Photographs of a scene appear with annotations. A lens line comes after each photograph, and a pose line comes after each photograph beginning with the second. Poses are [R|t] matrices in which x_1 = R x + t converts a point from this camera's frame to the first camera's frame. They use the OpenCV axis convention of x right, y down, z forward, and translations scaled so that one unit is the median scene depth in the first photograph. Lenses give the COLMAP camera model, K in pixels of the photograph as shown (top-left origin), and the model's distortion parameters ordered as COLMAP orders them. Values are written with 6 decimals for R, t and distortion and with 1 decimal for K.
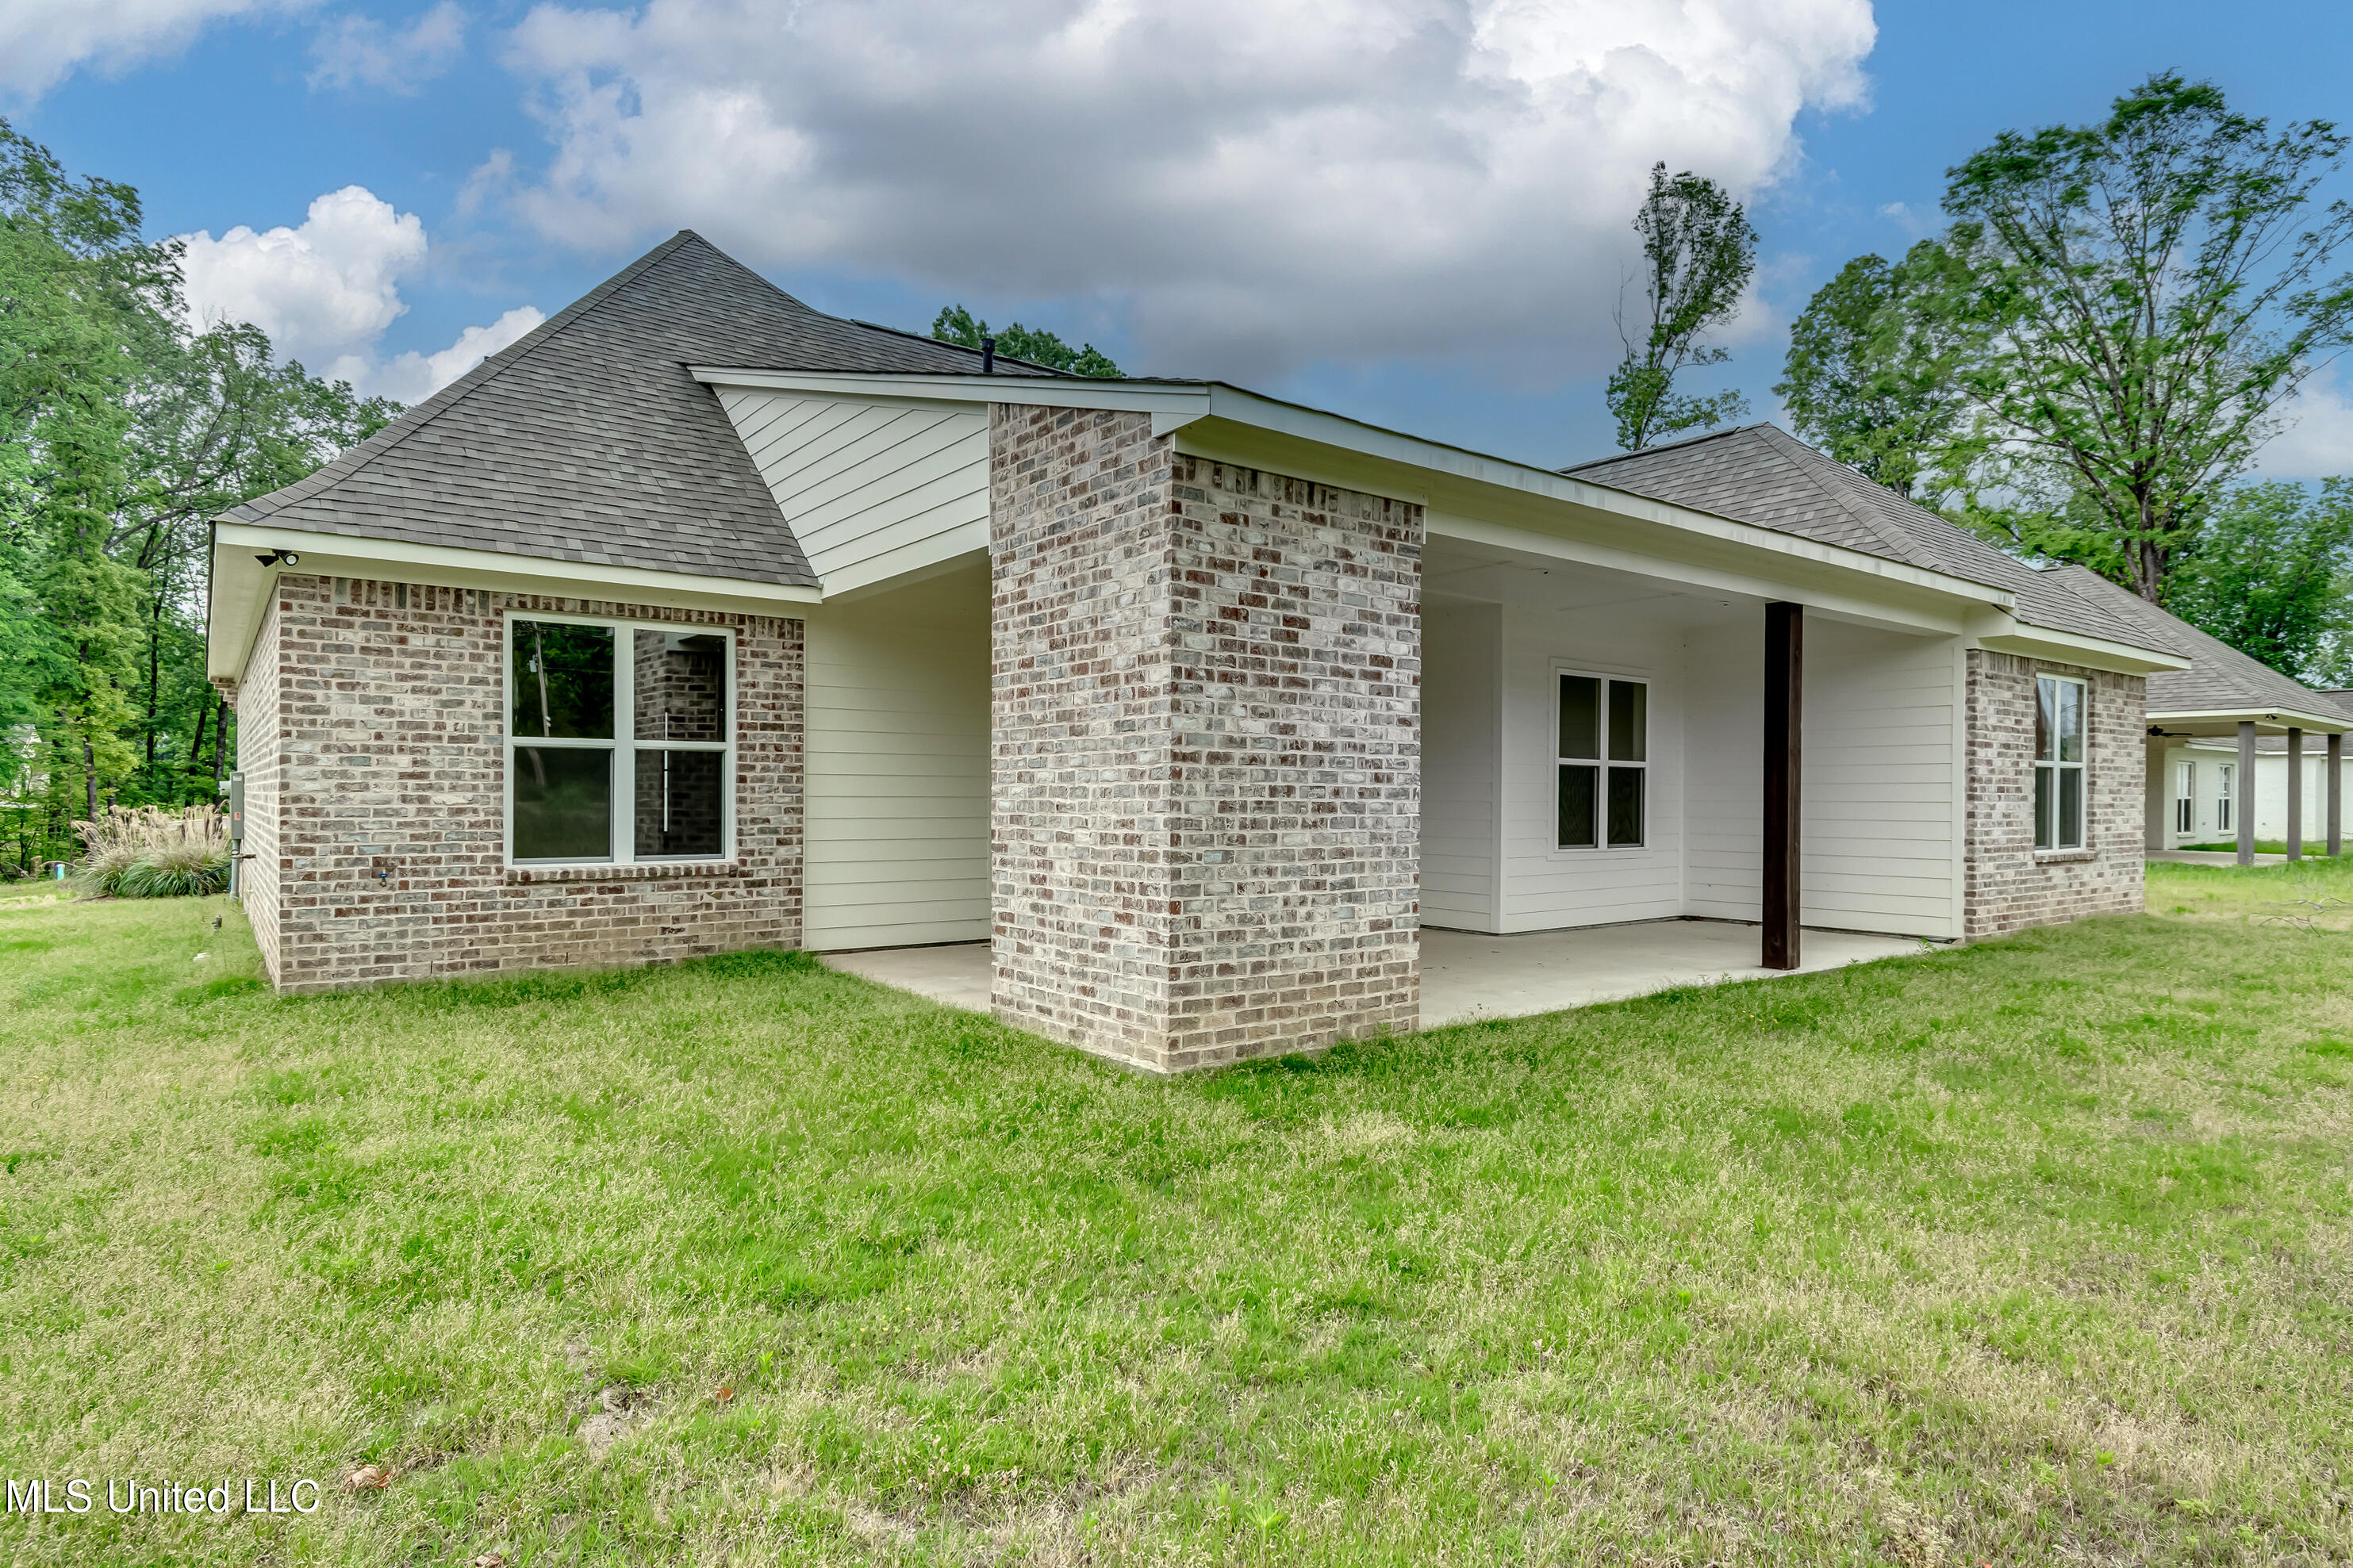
lens RADIAL K [[1286.2, 0, 1174.7], [0, 1286.2, 799.7], [0, 0, 1]] dist [0.000858, -0.001887]
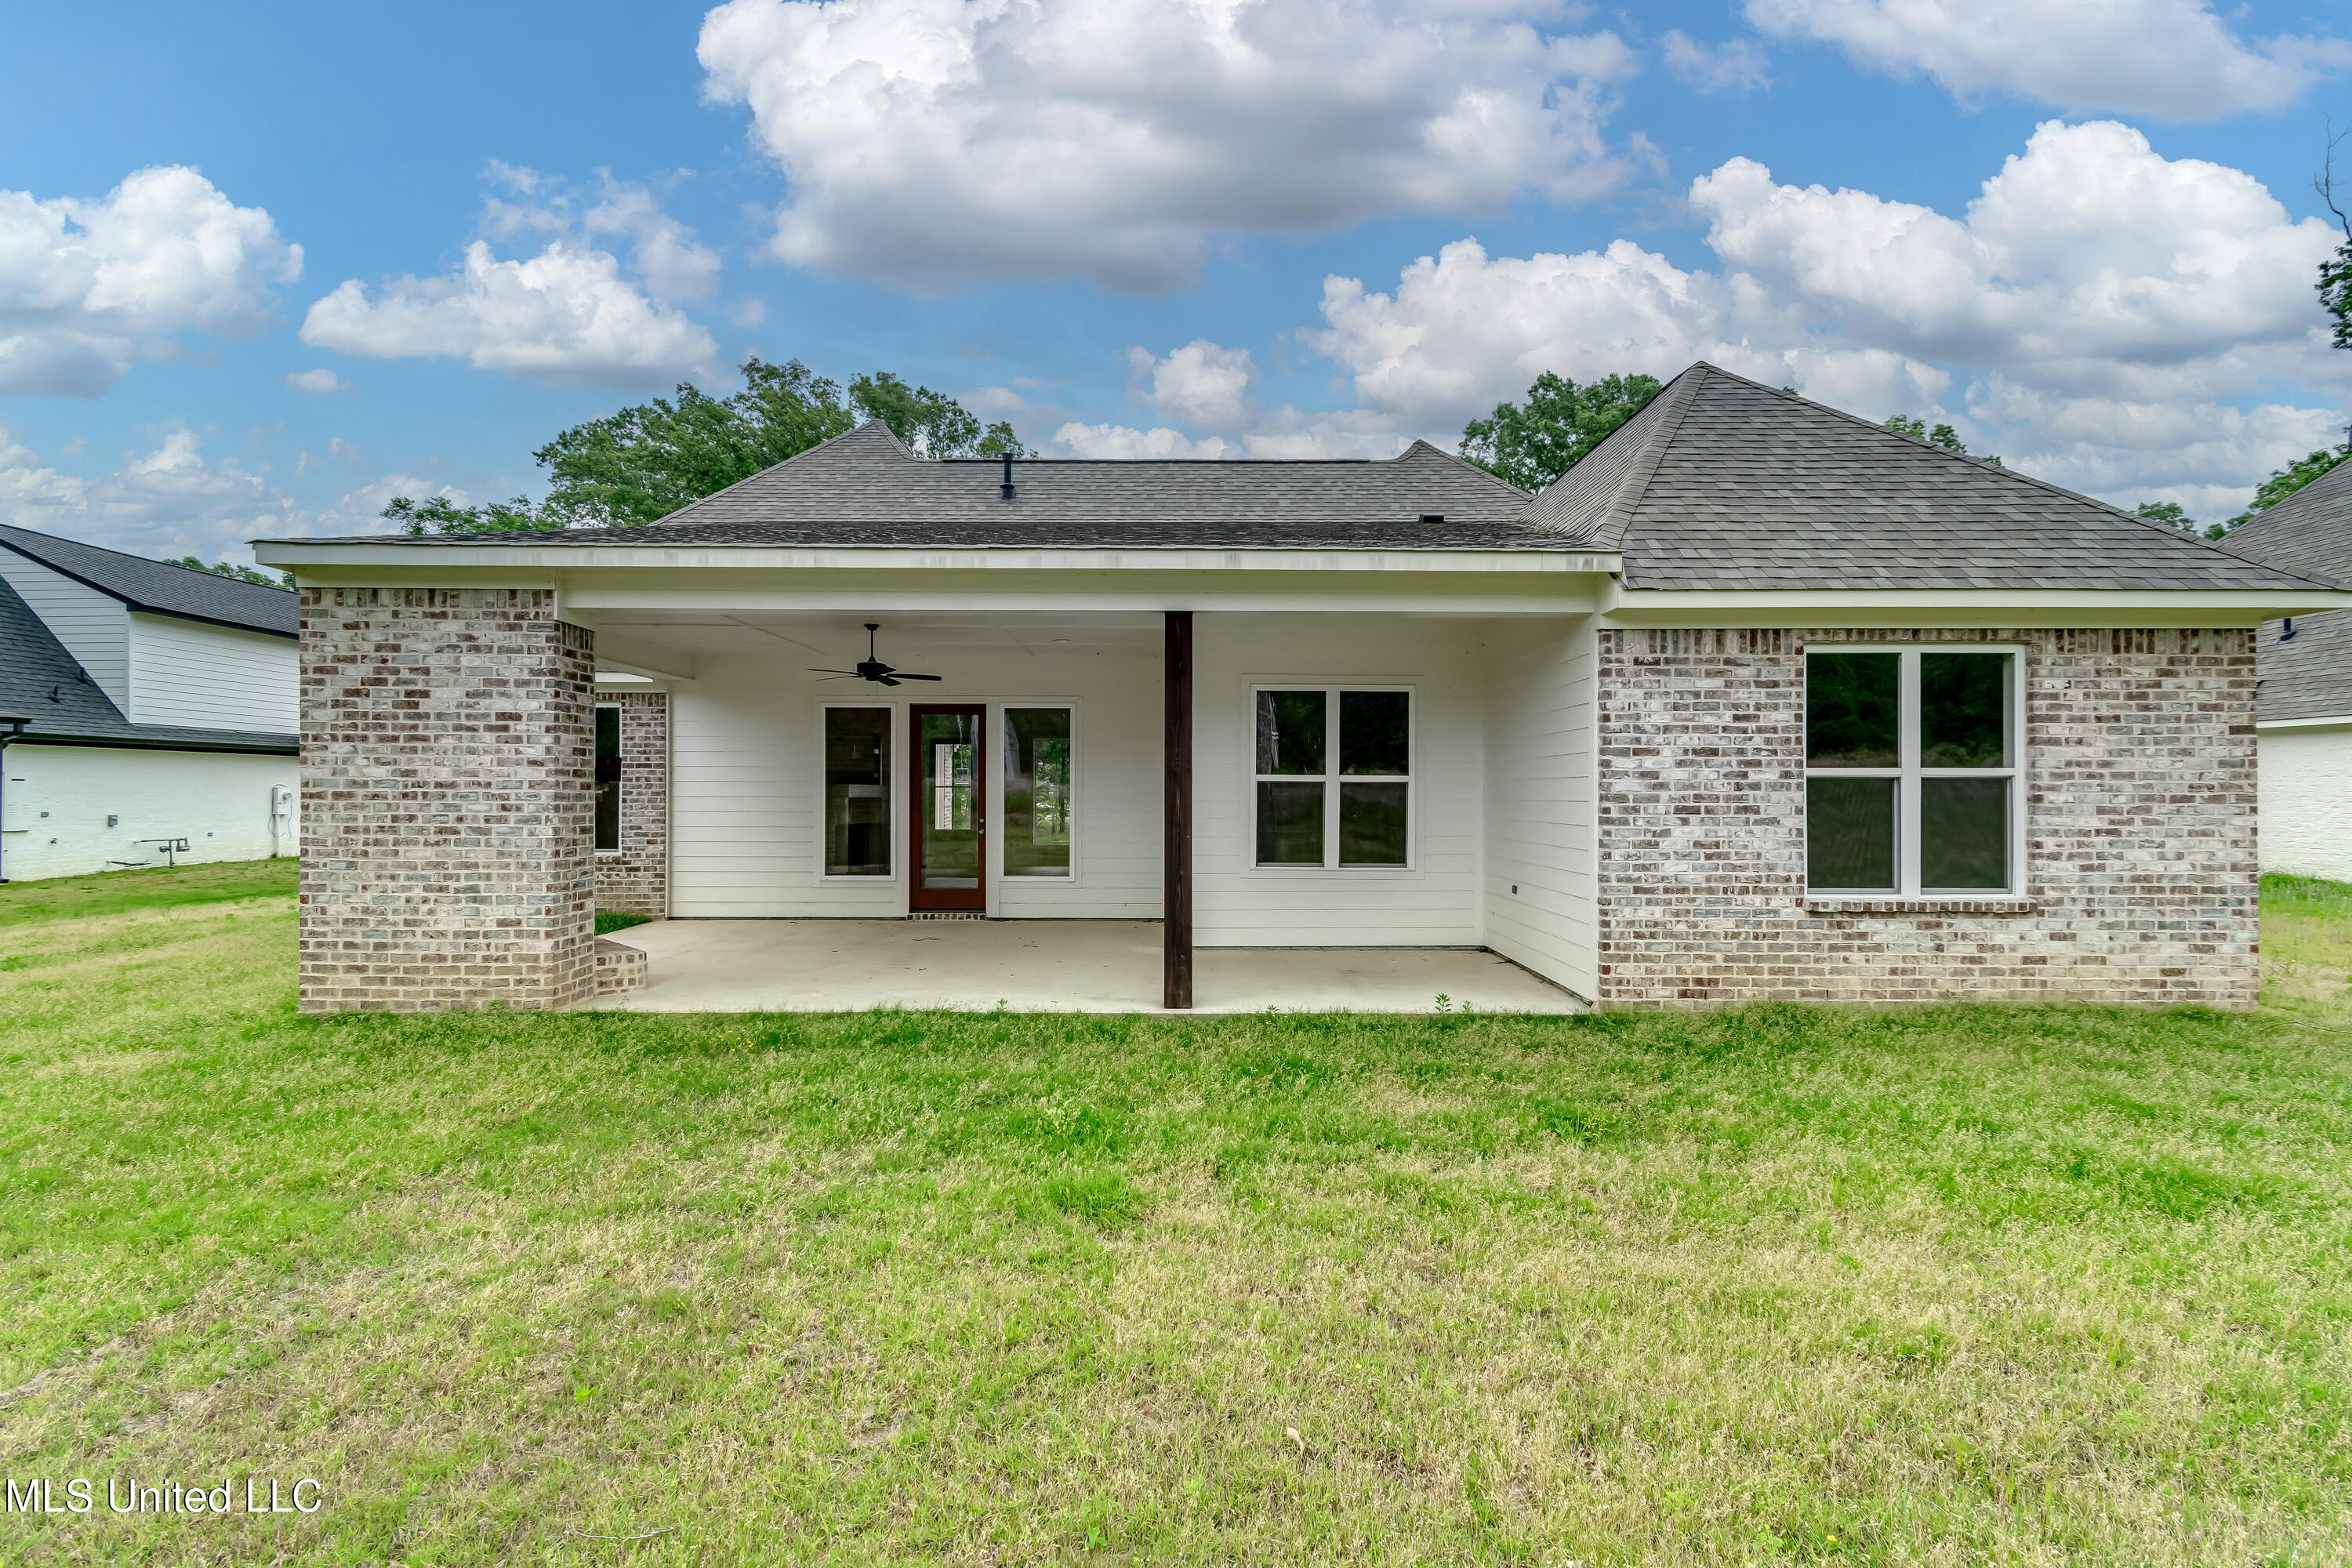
lens RADIAL K [[1047.8, 0, 1179.3], [0, 1047.8, 781.4], [0, 0, 1]] dist [0.000959, 0.000143]
pose [[0.798460, -0.010032, -0.601964, 1.389482], [0.000867, 0.999879, -0.015512, -0.027708], [0.602047, 0.011864, 0.798373, 0.598341]]
